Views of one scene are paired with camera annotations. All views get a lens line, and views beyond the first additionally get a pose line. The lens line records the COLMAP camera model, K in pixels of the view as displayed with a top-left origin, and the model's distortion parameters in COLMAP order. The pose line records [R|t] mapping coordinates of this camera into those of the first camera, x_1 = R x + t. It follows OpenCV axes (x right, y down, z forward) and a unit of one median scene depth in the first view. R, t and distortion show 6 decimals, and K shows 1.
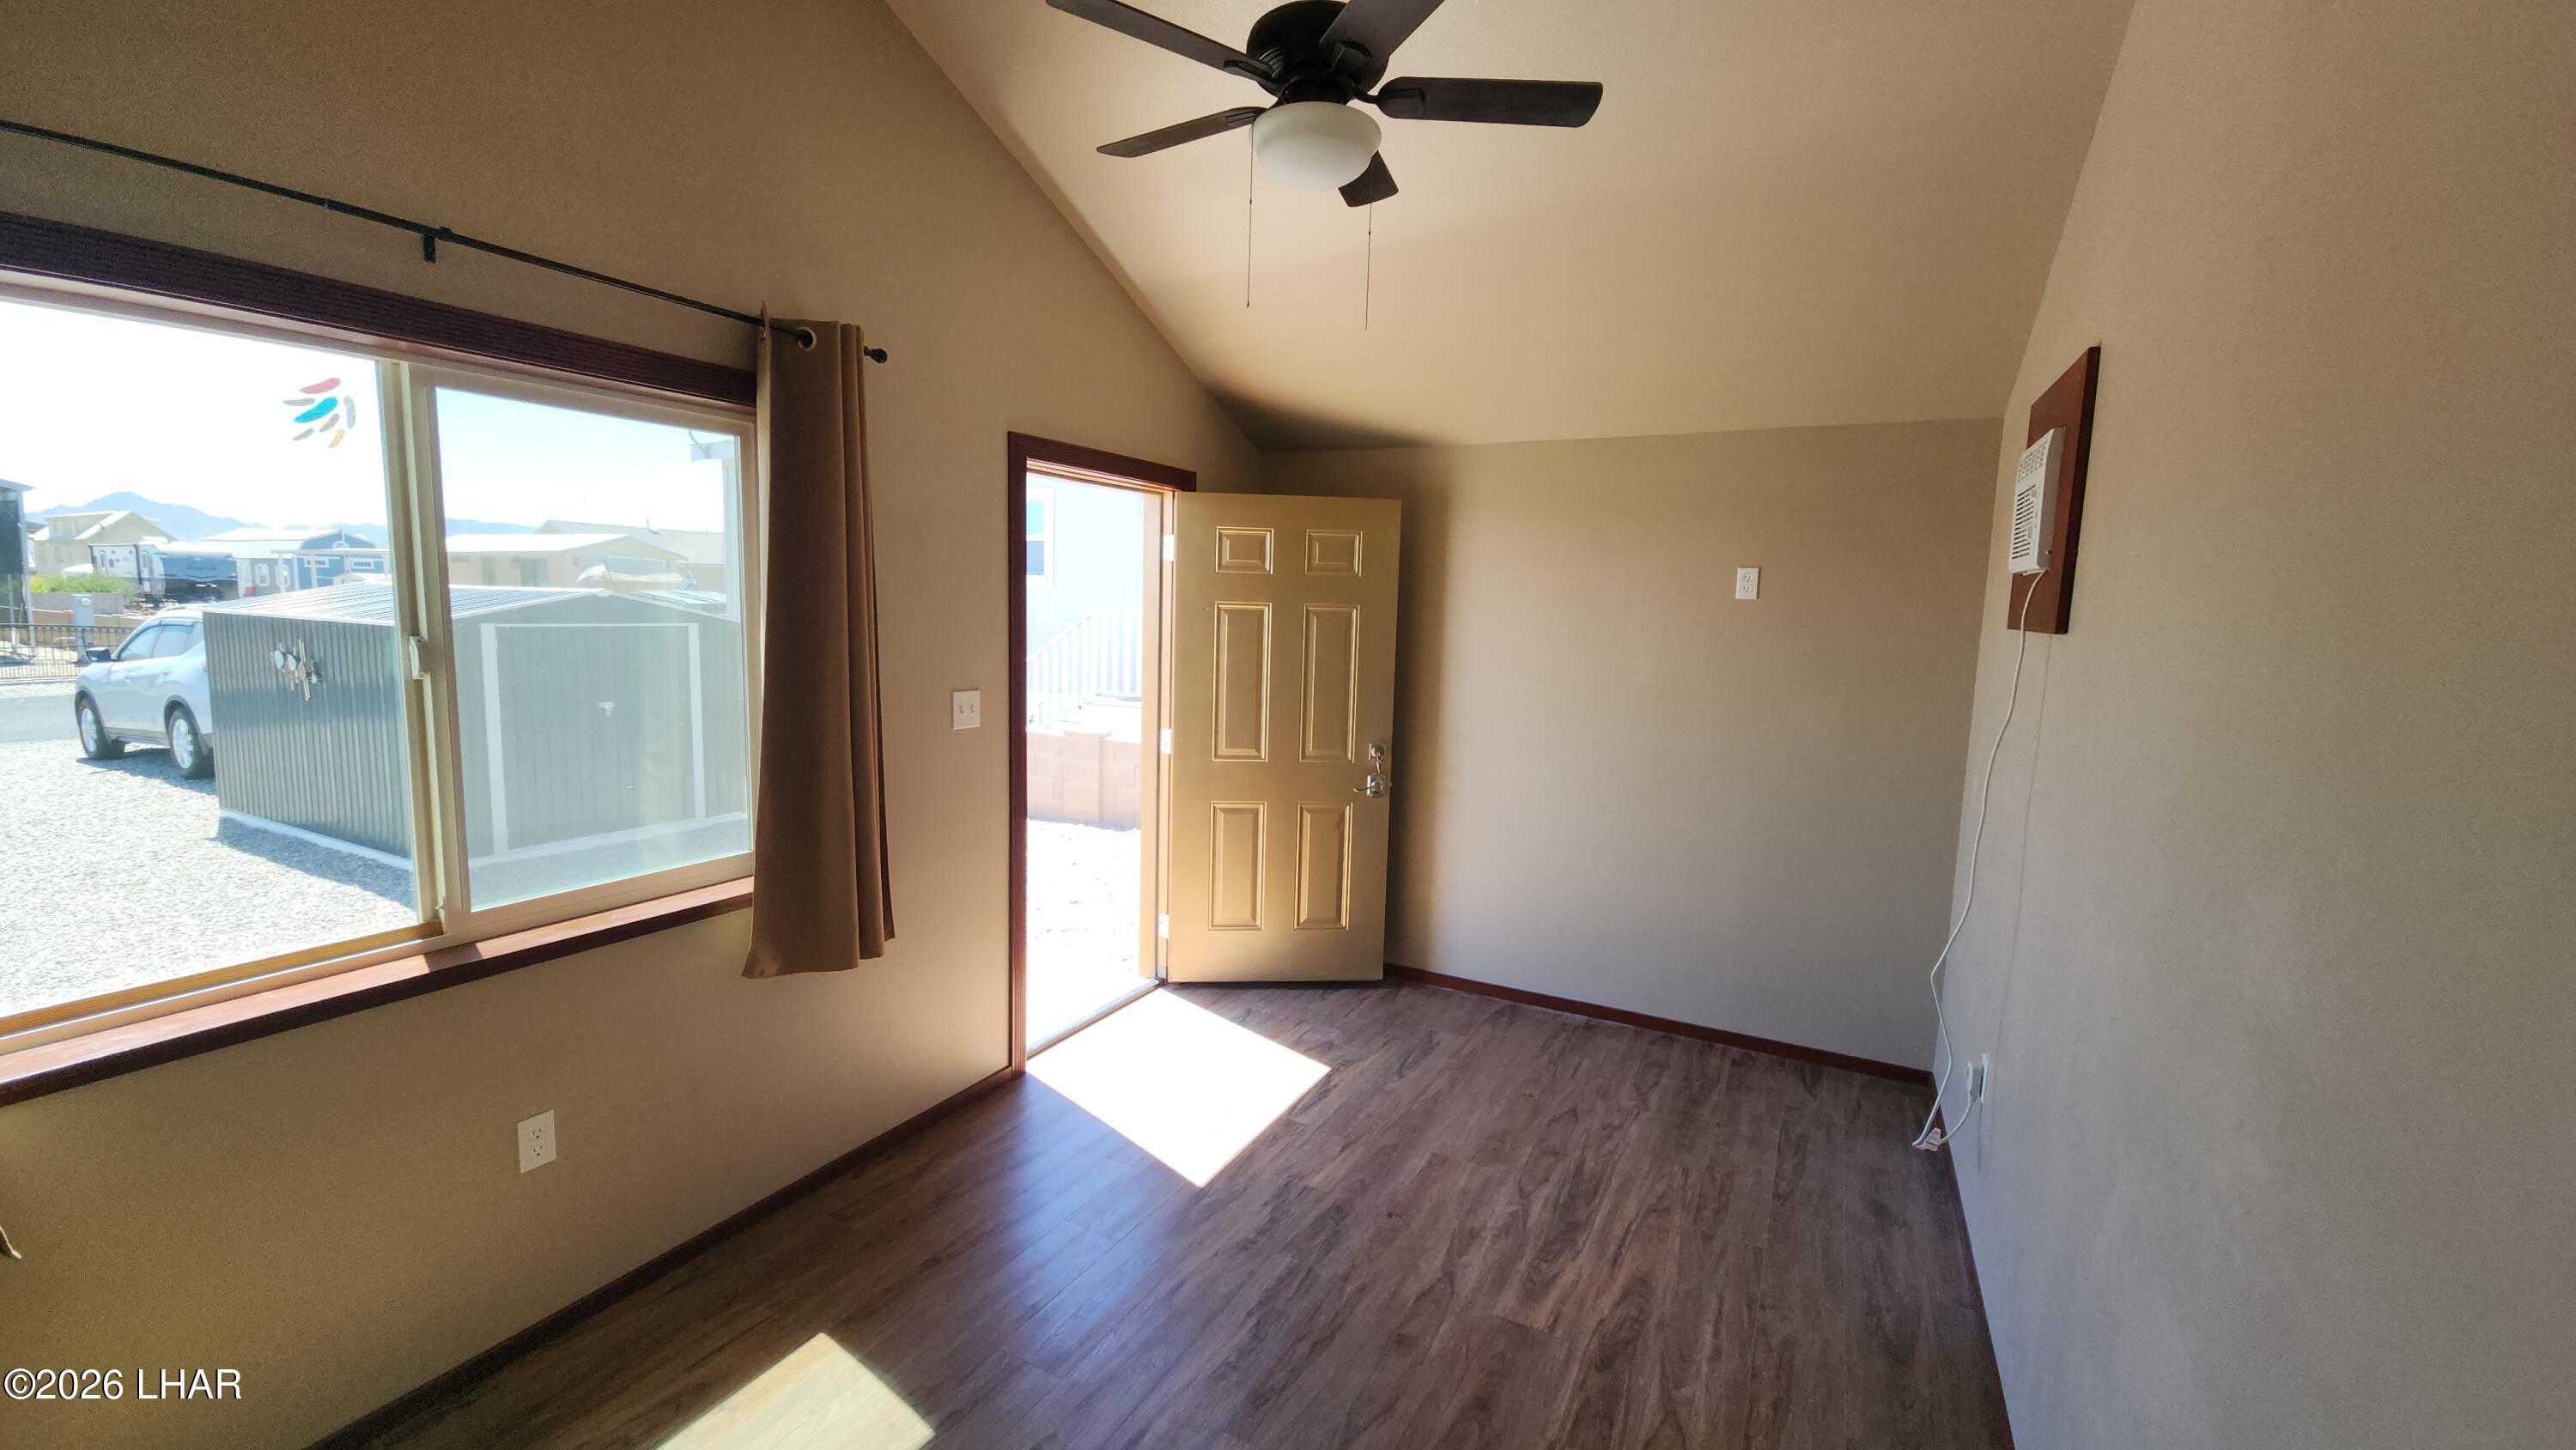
lens RADIAL K [[1045.6, 0, 1279.4], [0, 1045.6, 732.3], [0, 0, 1]] dist [0.020016, -0.011285]
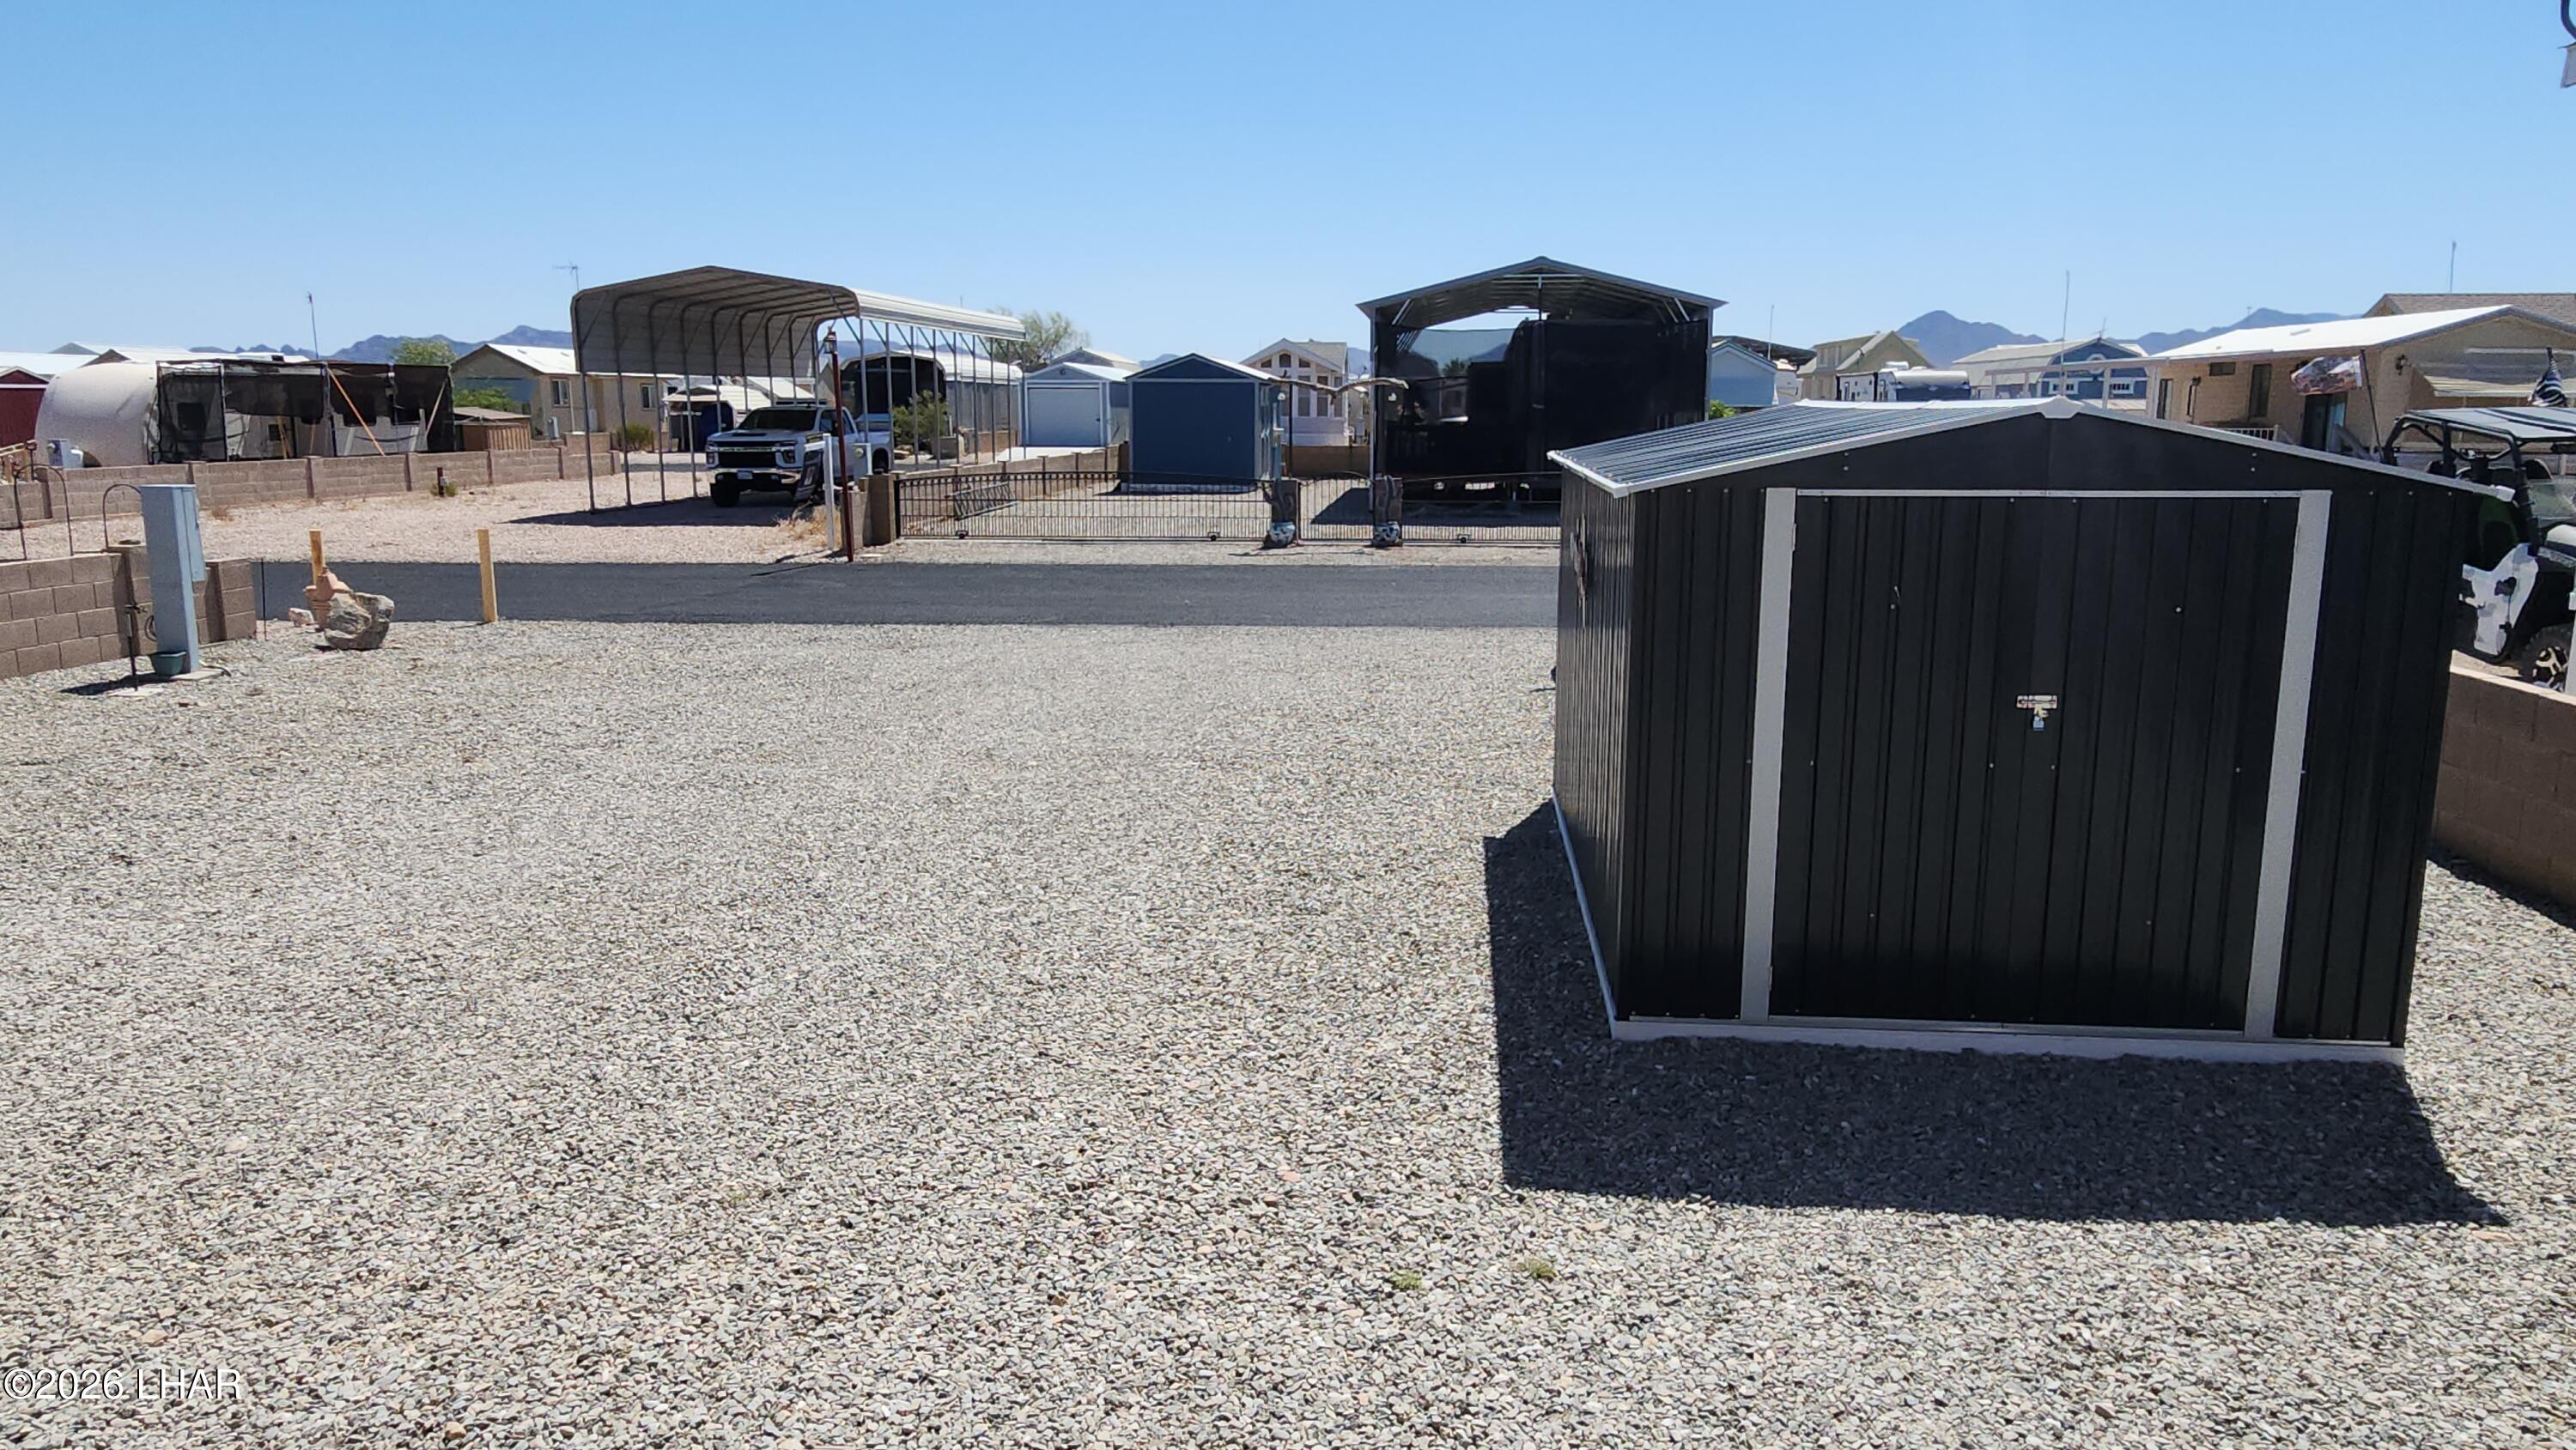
lens RADIAL K [[1745.1, 0, 1273.4], [0, 1745.1, 732.2], [0, 0, 1]] dist [0.000457, 0.003043]
pose [[0.376018, 0.139249, -0.916090, -0.149162], [-0.099869, 0.988975, 0.109336, -0.053238], [0.921215, 0.050377, 0.385779, 0.466283]]
